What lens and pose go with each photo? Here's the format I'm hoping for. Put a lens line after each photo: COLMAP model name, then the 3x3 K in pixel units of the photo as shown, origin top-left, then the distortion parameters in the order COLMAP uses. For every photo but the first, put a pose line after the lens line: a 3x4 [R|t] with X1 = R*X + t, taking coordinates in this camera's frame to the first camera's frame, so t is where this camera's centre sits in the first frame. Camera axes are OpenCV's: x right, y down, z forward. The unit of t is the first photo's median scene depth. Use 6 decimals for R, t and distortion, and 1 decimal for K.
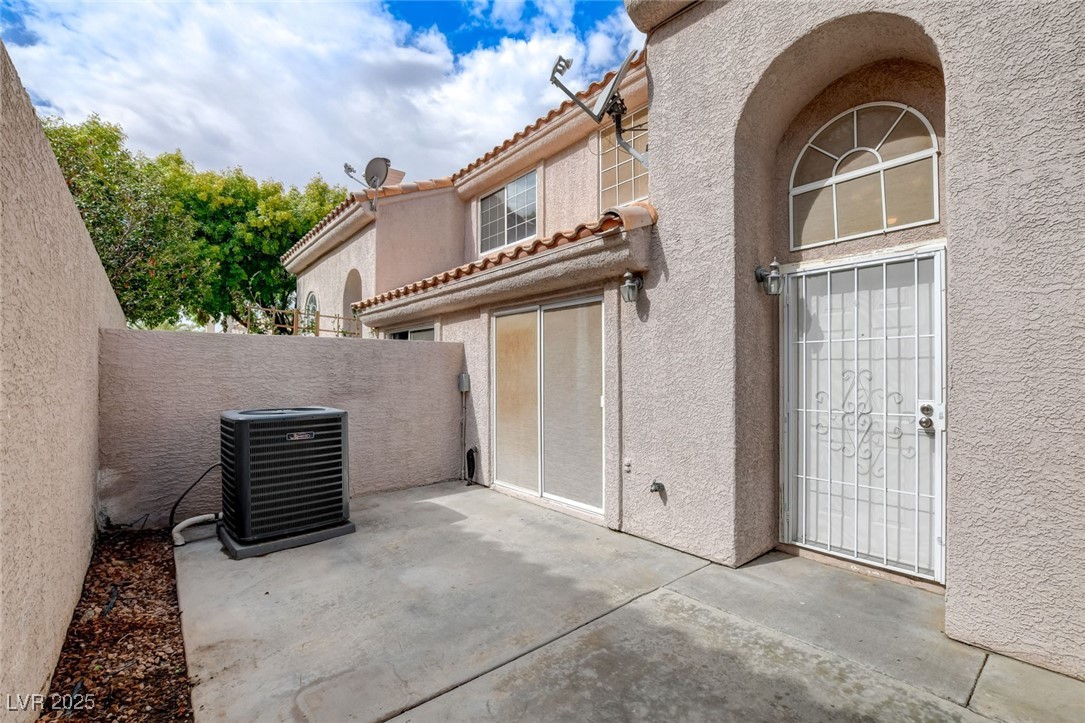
lens RADIAL K [[475.9, 0, 549.6], [0, 475.9, 370.8], [0, 0, 1]] dist [-0.014774, 0.000611]
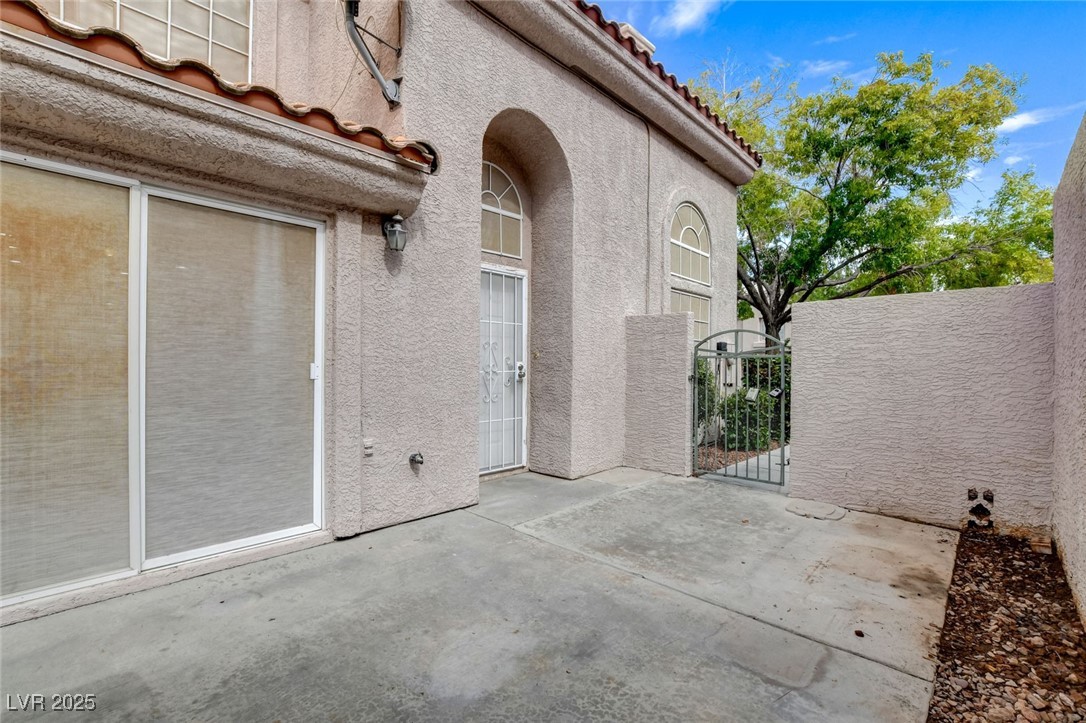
lens RADIAL K [[476.3, 0, 550.1], [0, 476.3, 363.9], [0, 0, 1]] dist [-0.014774, 0.000611]
pose [[-0.106946, 0.005536, 0.994249, -0.787616], [-0.012460, 0.999899, -0.006907, 0.068546], [-0.994187, -0.013127, -0.106866, 0.913084]]
